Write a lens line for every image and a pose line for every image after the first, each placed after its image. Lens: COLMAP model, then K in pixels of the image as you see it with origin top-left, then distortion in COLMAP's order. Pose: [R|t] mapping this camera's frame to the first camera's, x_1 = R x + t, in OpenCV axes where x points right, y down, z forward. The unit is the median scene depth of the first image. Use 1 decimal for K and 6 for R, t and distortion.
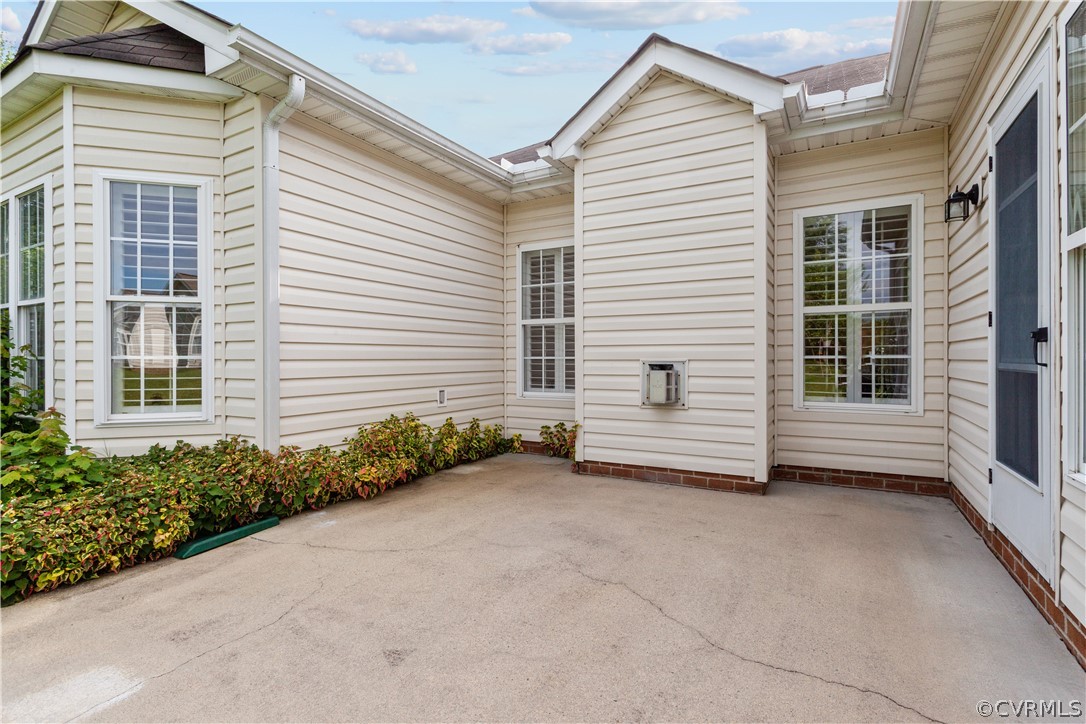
lens RADIAL K [[514.1, 0, 547.6], [0, 514.1, 358.9], [0, 0, 1]] dist [-0.001322, 0.000374]
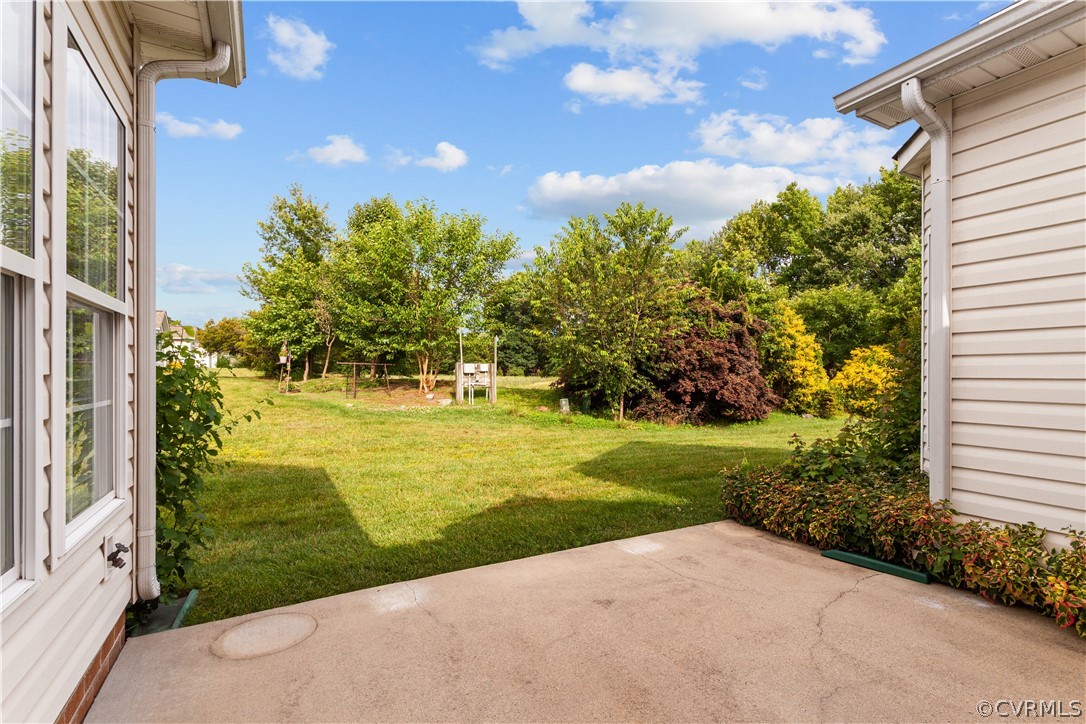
lens RADIAL K [[513.0, 0, 539.0], [0, 513.0, 366.4], [0, 0, 1]] dist [0.000949, 0.000217]
pose [[-0.536658, -0.008158, -0.843761, 0.584037], [-0.004146, 0.999967, -0.007032, -0.042474], [0.843790, -0.000276, -0.536674, 0.919957]]
